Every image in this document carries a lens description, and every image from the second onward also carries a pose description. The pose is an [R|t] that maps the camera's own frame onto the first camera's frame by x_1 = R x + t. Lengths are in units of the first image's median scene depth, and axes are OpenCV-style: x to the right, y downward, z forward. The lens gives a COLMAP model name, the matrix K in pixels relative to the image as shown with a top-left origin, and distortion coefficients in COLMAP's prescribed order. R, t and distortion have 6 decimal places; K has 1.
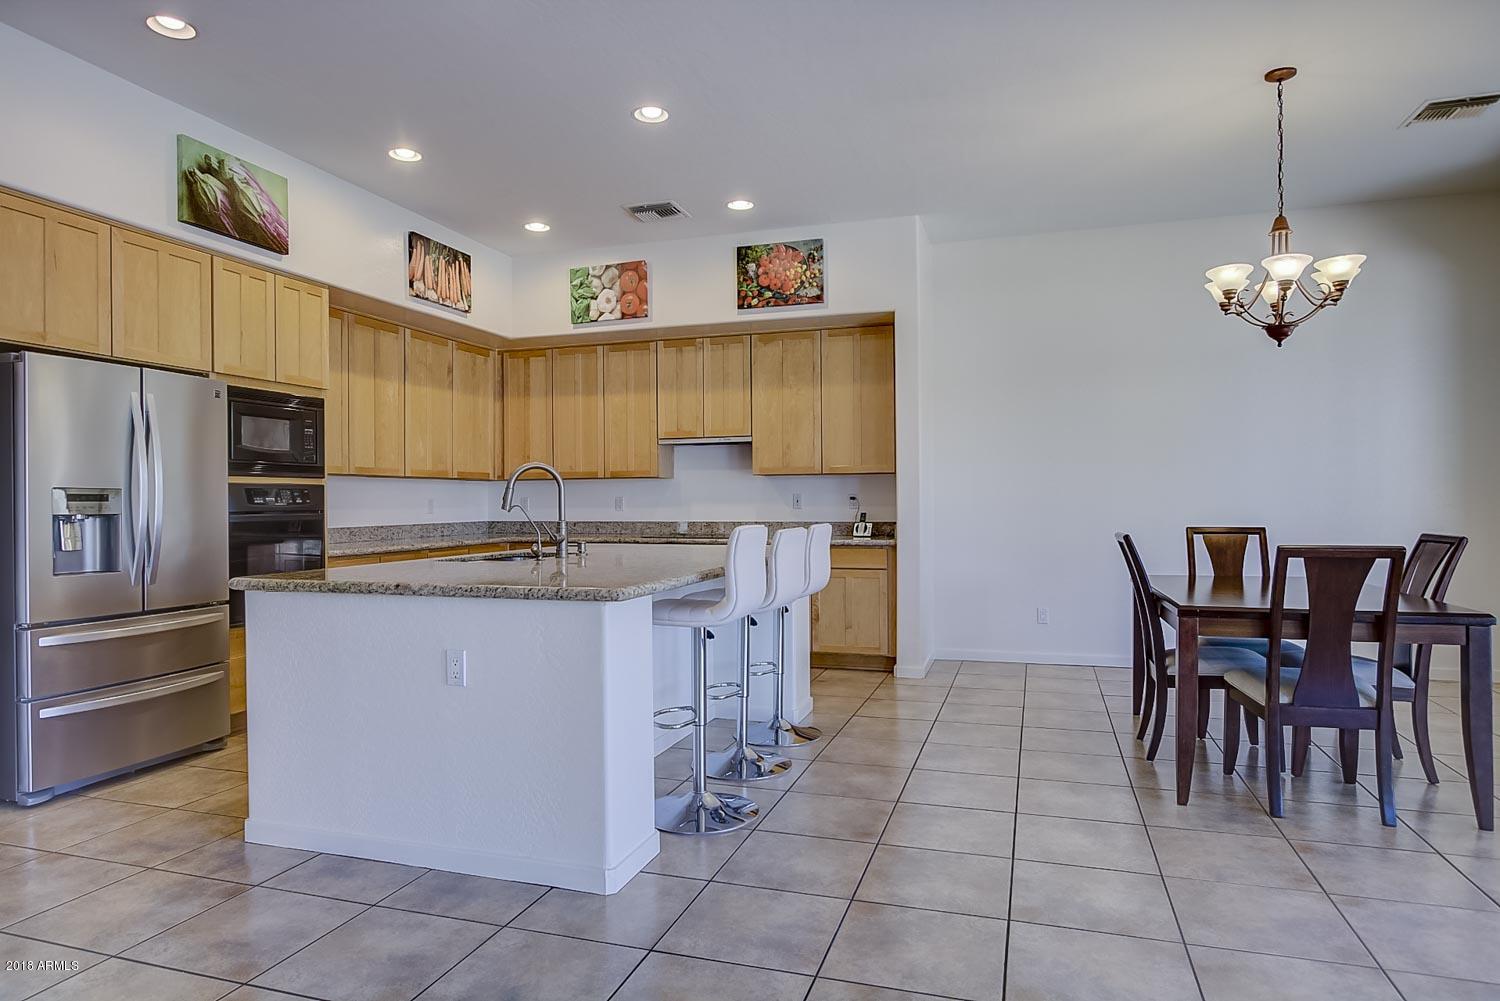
lens RADIAL K [[856.9, 0, 761.5], [0, 856.9, 503.4], [0, 0, 1]] dist [-0.003904, -0.000122]
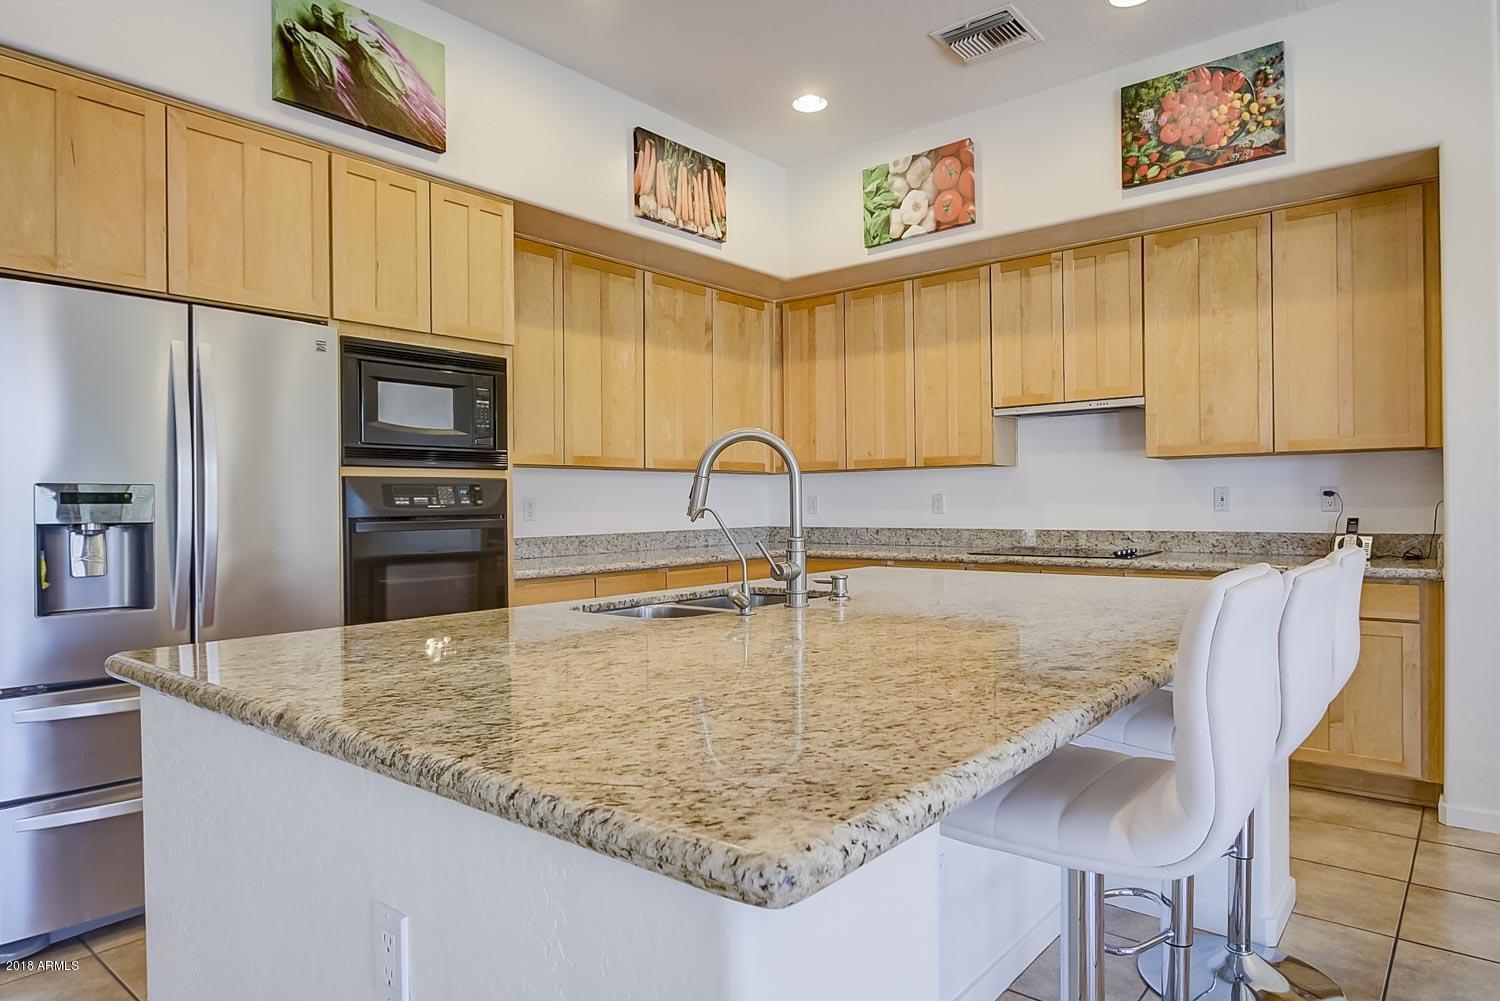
lens RADIAL K [[856.9, 0, 761.5], [0, 856.9, 503.4], [0, 0, 1]] dist [-0.003904, -0.000122]
pose [[0.922886, -0.002813, -0.385063, -0.032512], [0.003226, 0.999995, 0.000427, -0.000708], [0.385060, -0.001637, 0.922890, 0.343716]]
